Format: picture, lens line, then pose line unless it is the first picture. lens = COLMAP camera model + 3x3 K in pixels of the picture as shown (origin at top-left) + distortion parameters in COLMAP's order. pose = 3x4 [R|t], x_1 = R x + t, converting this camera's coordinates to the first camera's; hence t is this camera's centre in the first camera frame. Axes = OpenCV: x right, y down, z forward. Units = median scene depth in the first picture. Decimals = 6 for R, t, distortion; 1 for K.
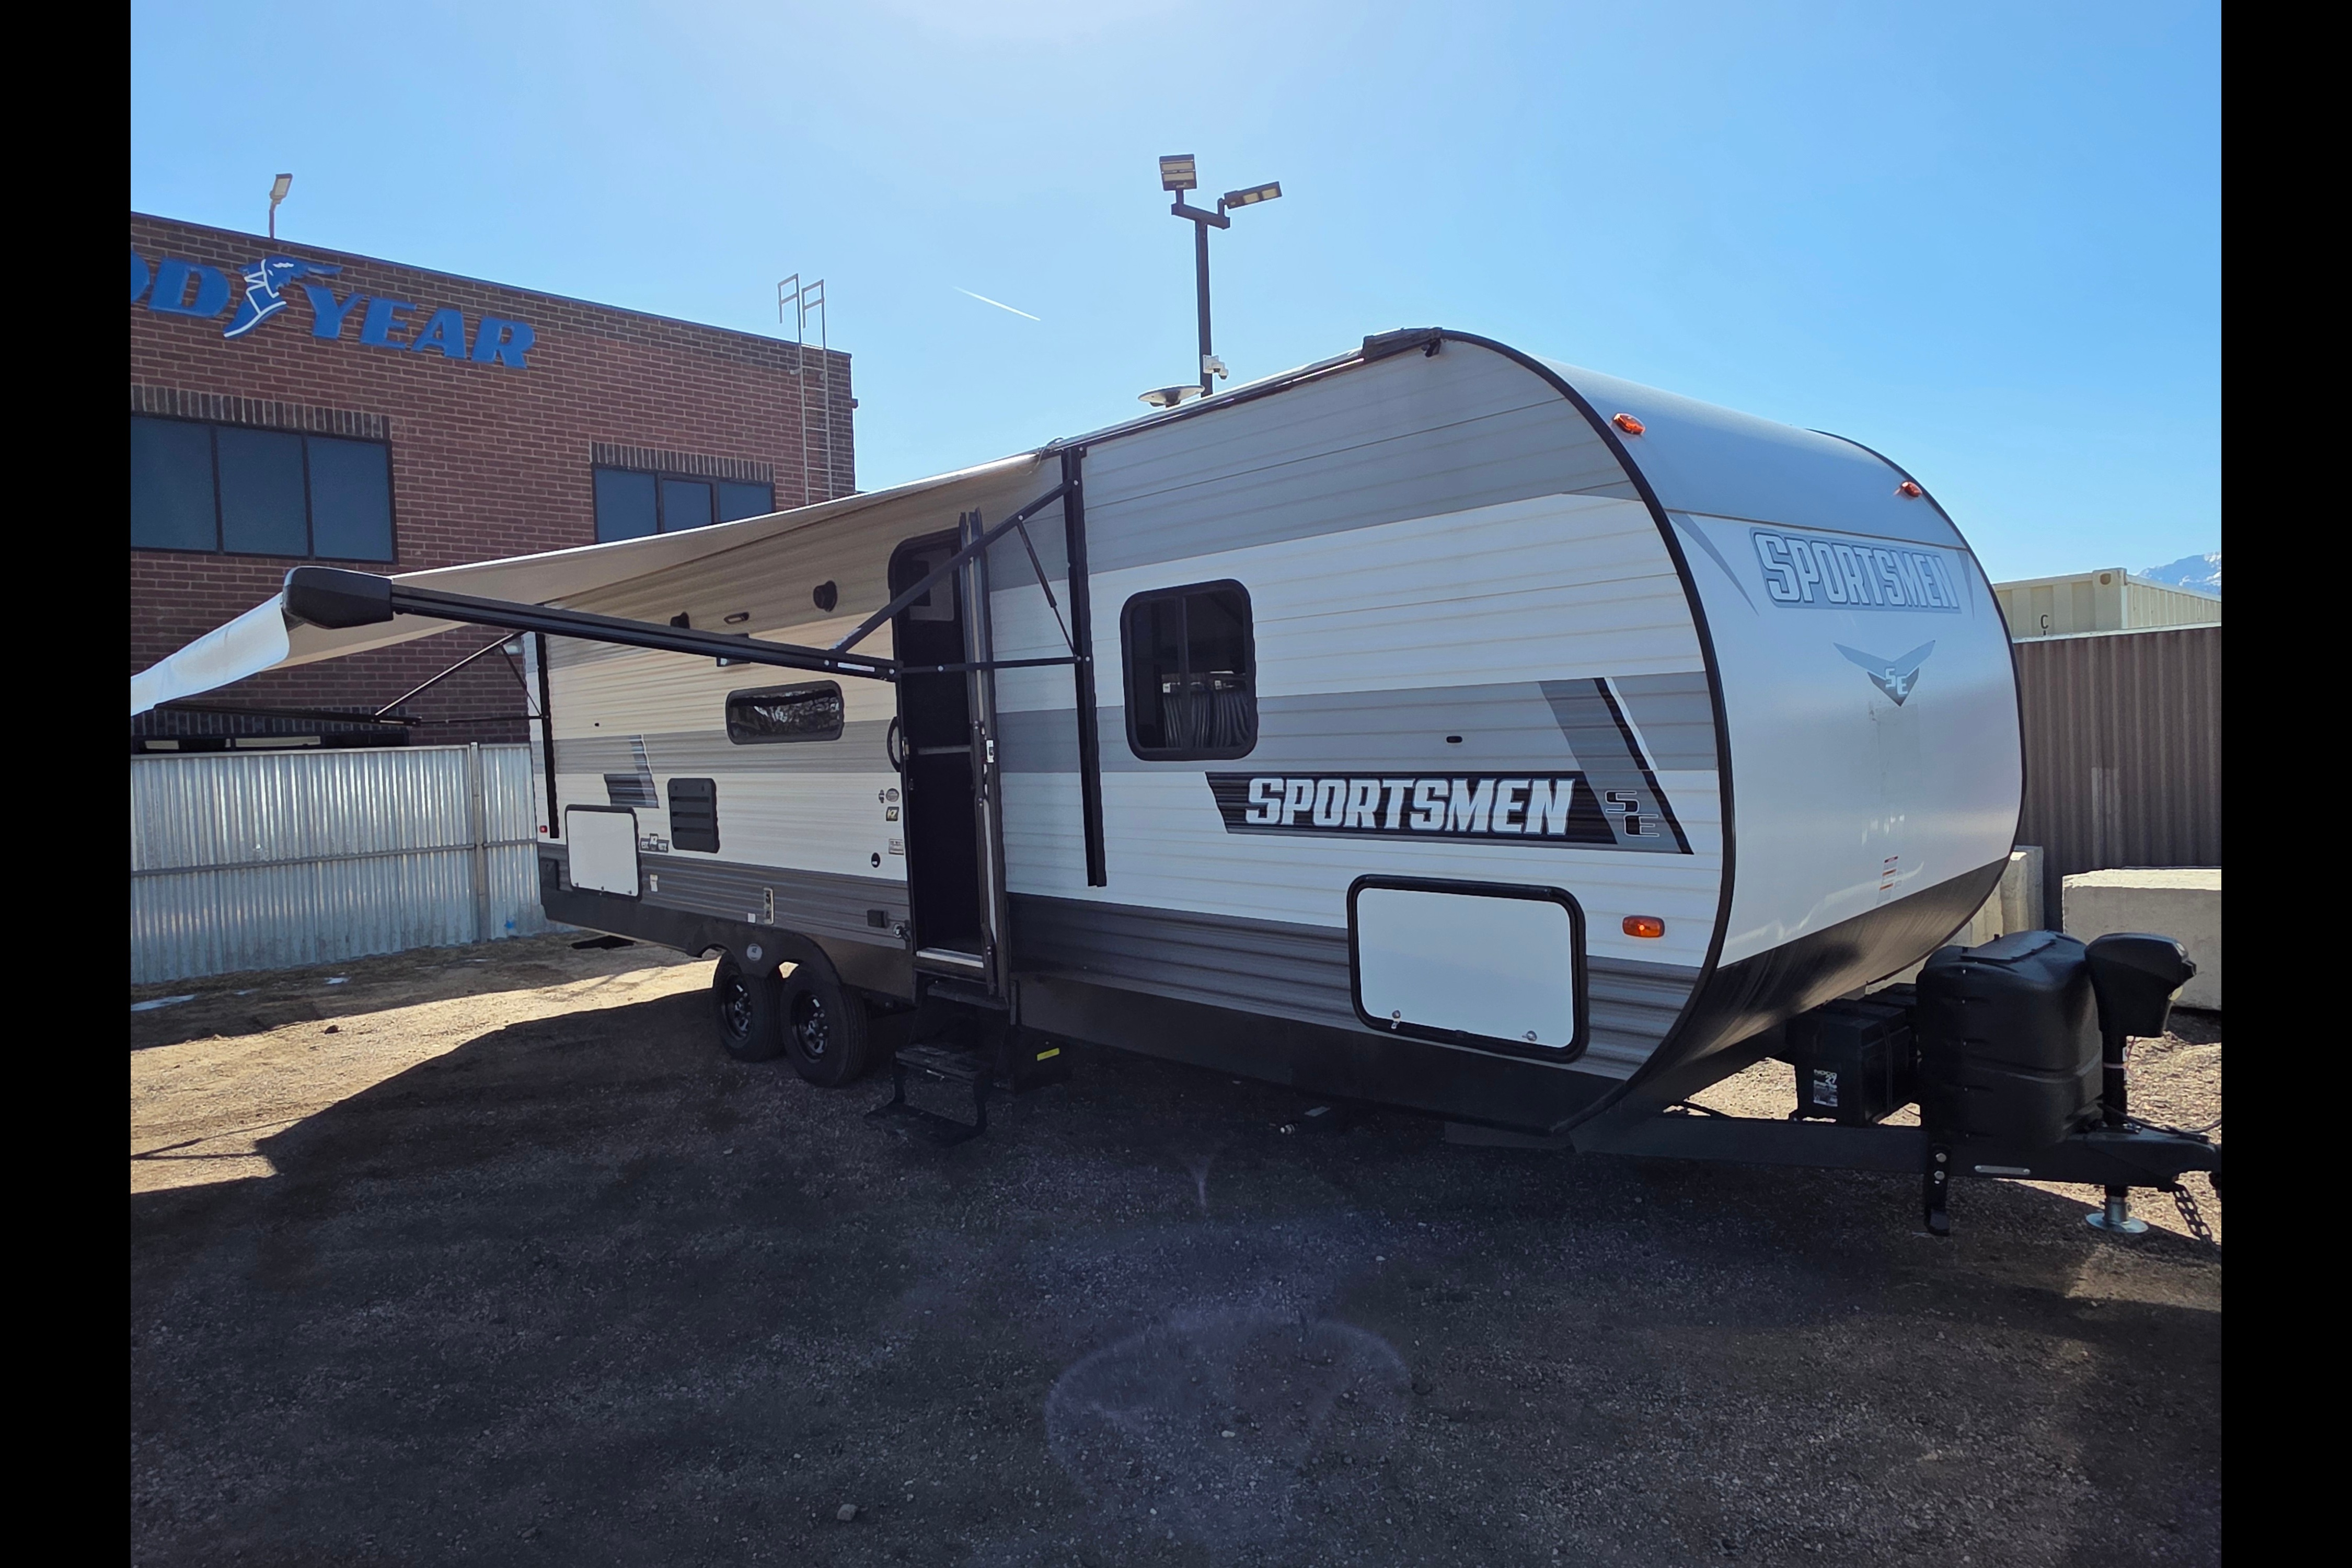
lens RADIAL K [[1320.9, 0, 1162.9], [0, 1320.9, 742.5], [0, 0, 1]] dist [0.029767, -0.000572]
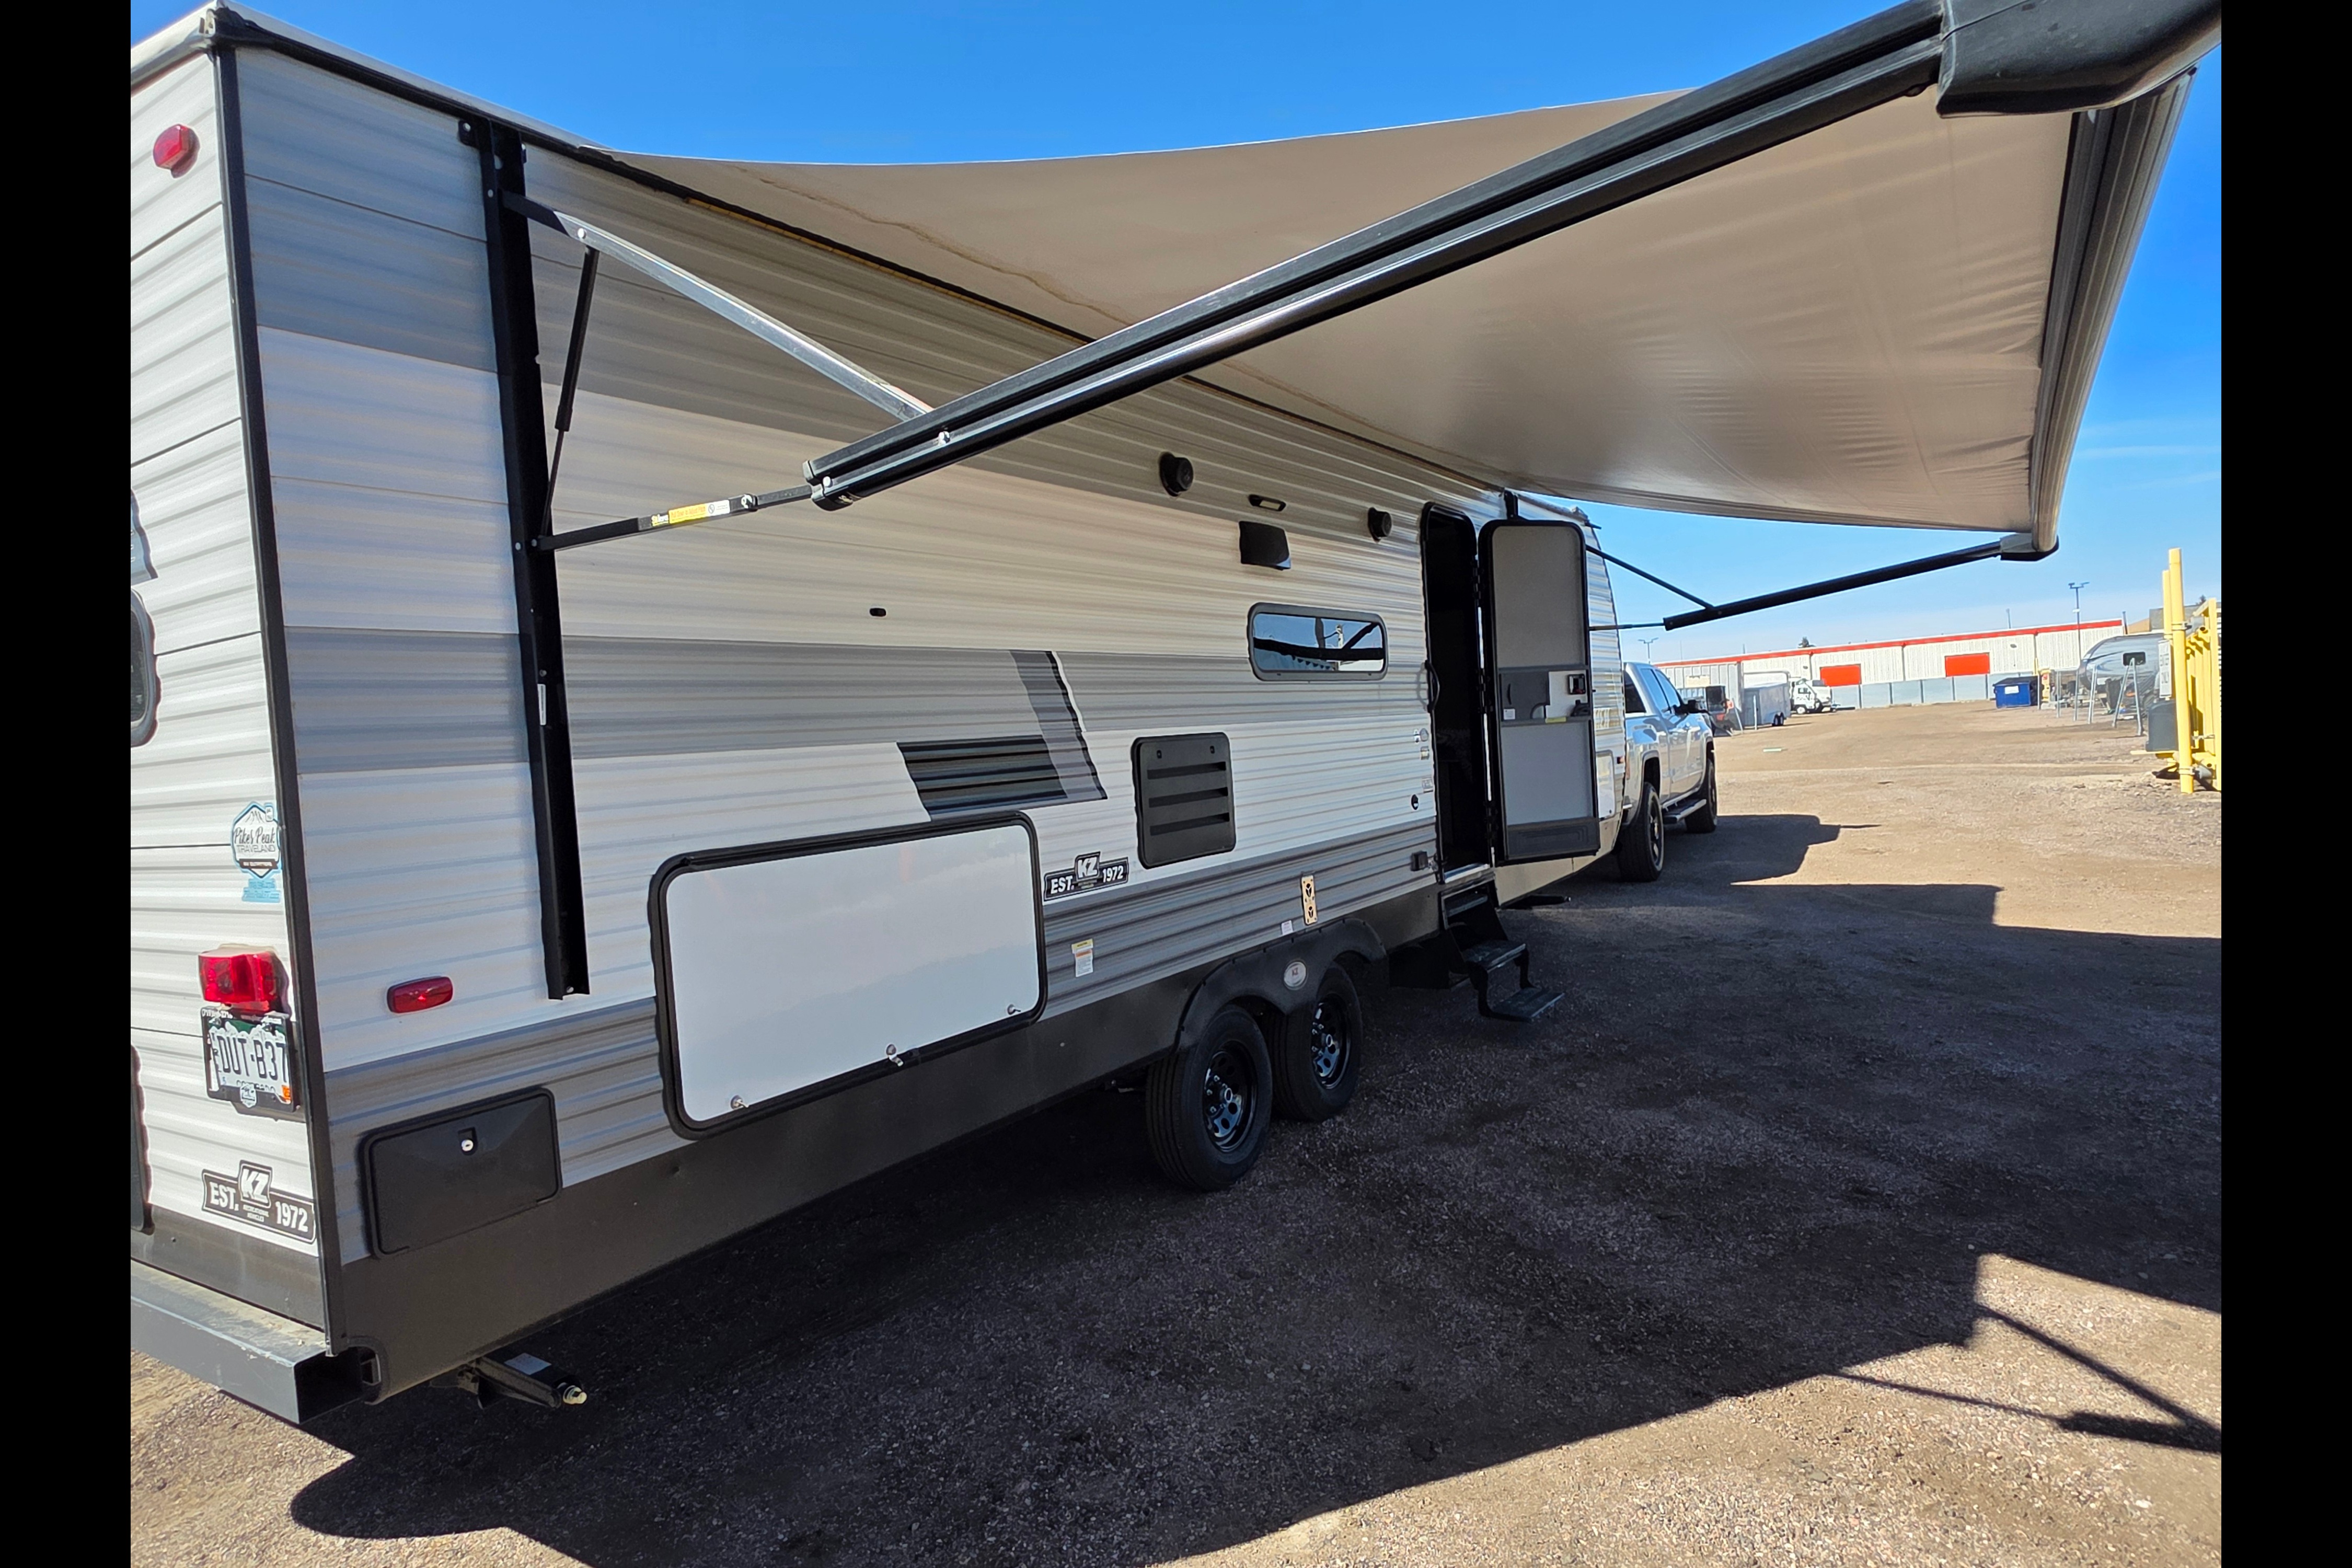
lens RADIAL K [[1320.9, 0, 1162.9], [0, 1320.9, 742.5], [0, 0, 1]] dist [0.029767, -0.000572]
pose [[-0.245134, 0.069918, 0.966965, -0.839220], [0.106994, 0.993255, -0.044695, 0.051059], [-0.963567, 0.092503, -0.250961, 1.058819]]
